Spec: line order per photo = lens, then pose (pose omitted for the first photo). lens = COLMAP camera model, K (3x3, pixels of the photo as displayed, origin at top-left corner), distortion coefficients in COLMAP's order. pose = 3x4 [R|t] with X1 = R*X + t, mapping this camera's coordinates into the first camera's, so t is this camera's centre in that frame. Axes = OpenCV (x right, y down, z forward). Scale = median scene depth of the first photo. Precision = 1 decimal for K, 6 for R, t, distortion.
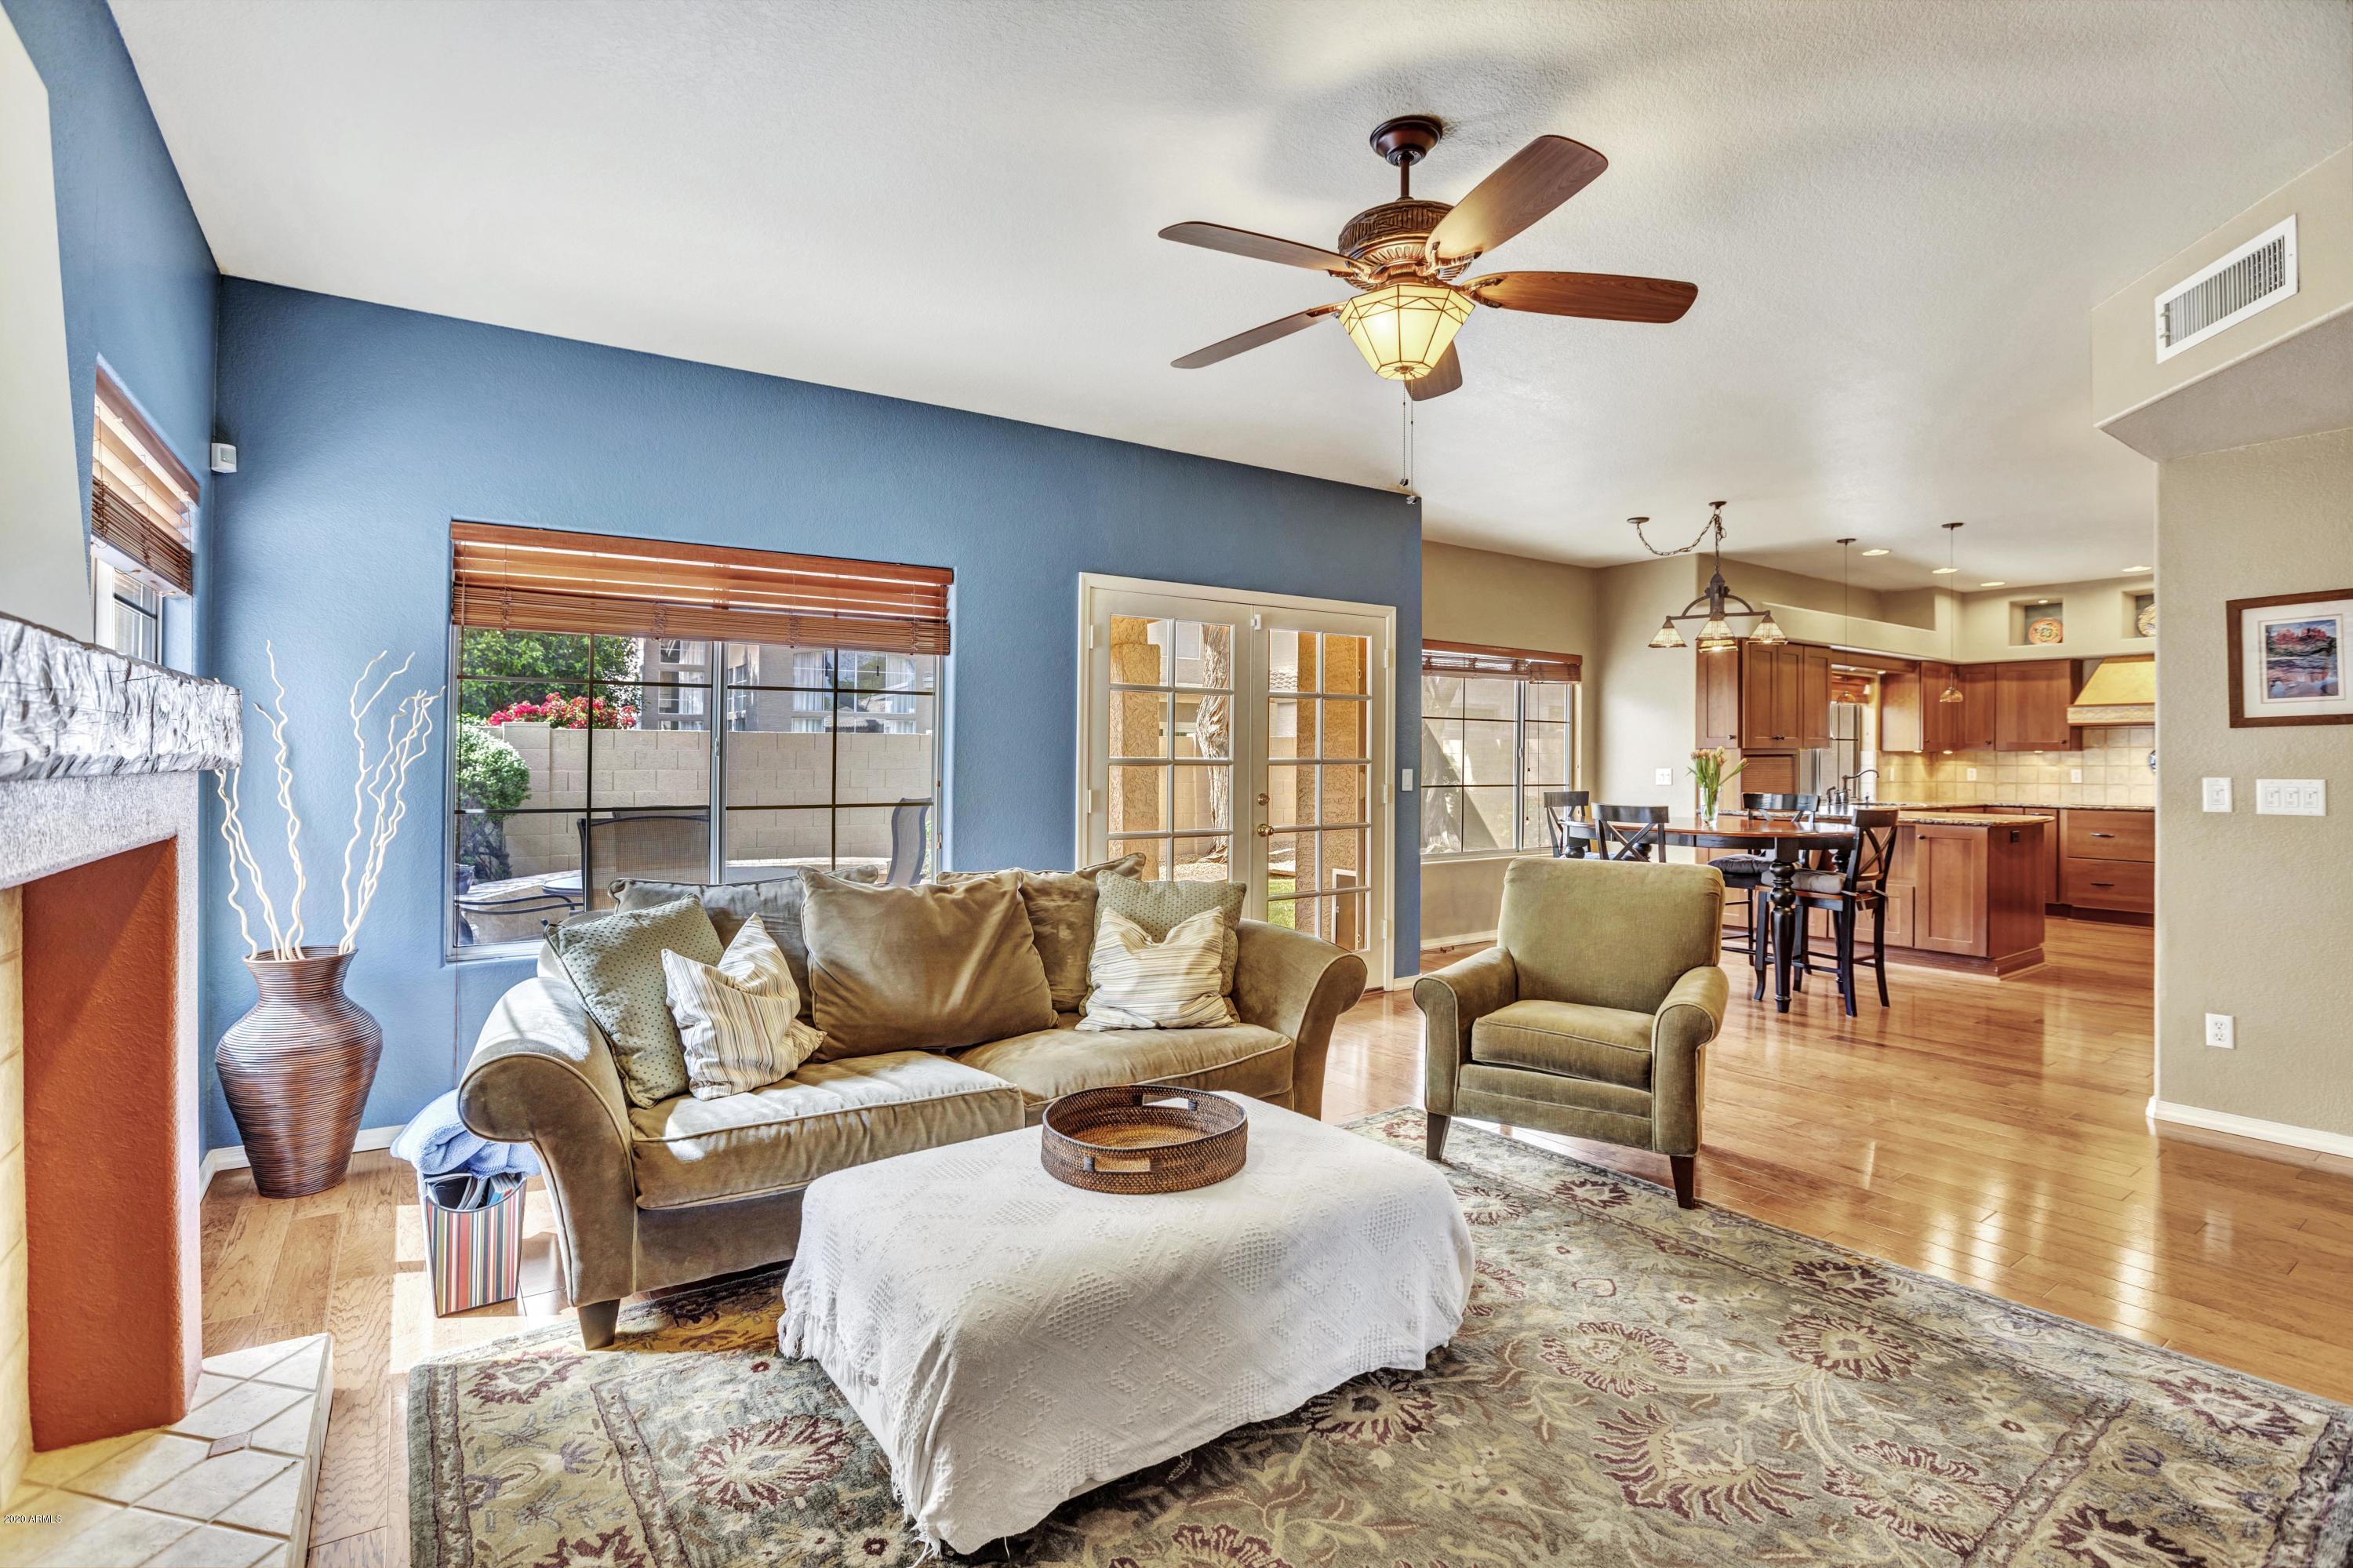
lens RADIAL K [[1083.4, 0, 1176.3], [0, 1083.4, 769.9], [0, 0, 1]] dist [-0.003263, -0.000286]
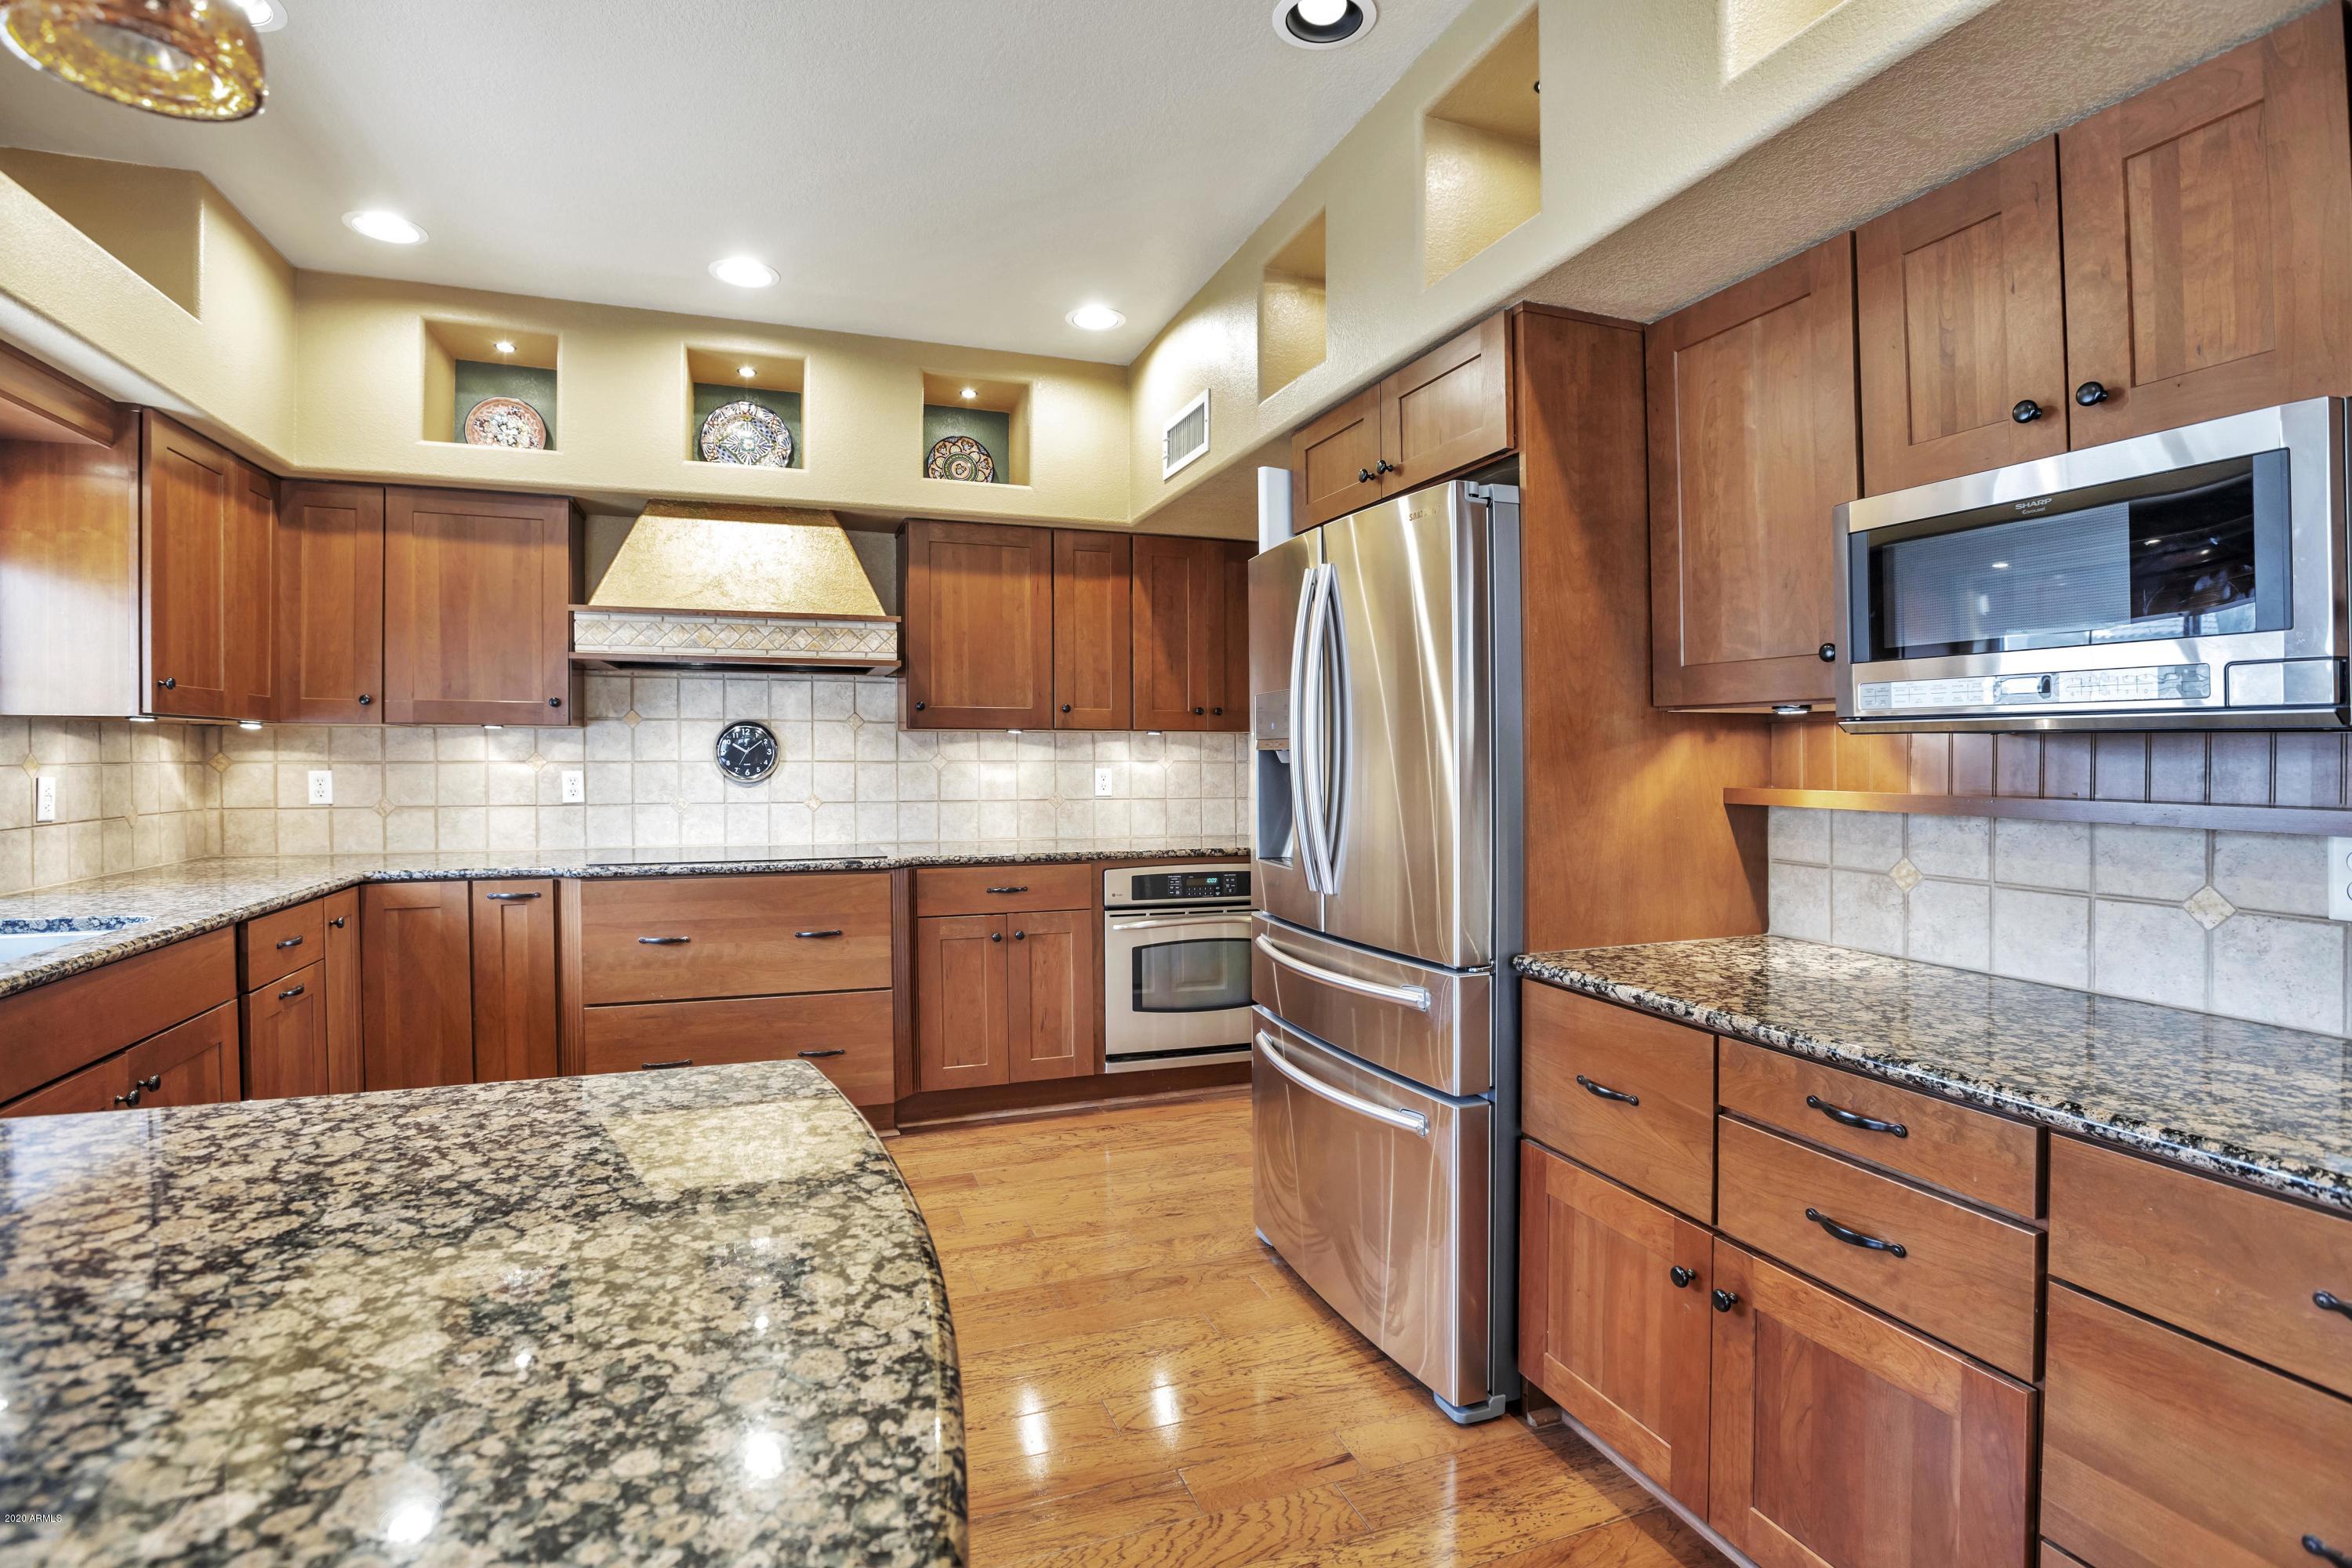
lens RADIAL K [[1082.9, 0, 1144.5], [0, 1082.9, 752.5], [0, 0, 1]] dist [-0.003263, -0.000286]
pose [[0.272220, -0.002763, 0.962231, 0.487384], [0.007317, 0.999973, 0.000801, -0.006167], [-0.962207, 0.006823, 0.272232, 0.670493]]
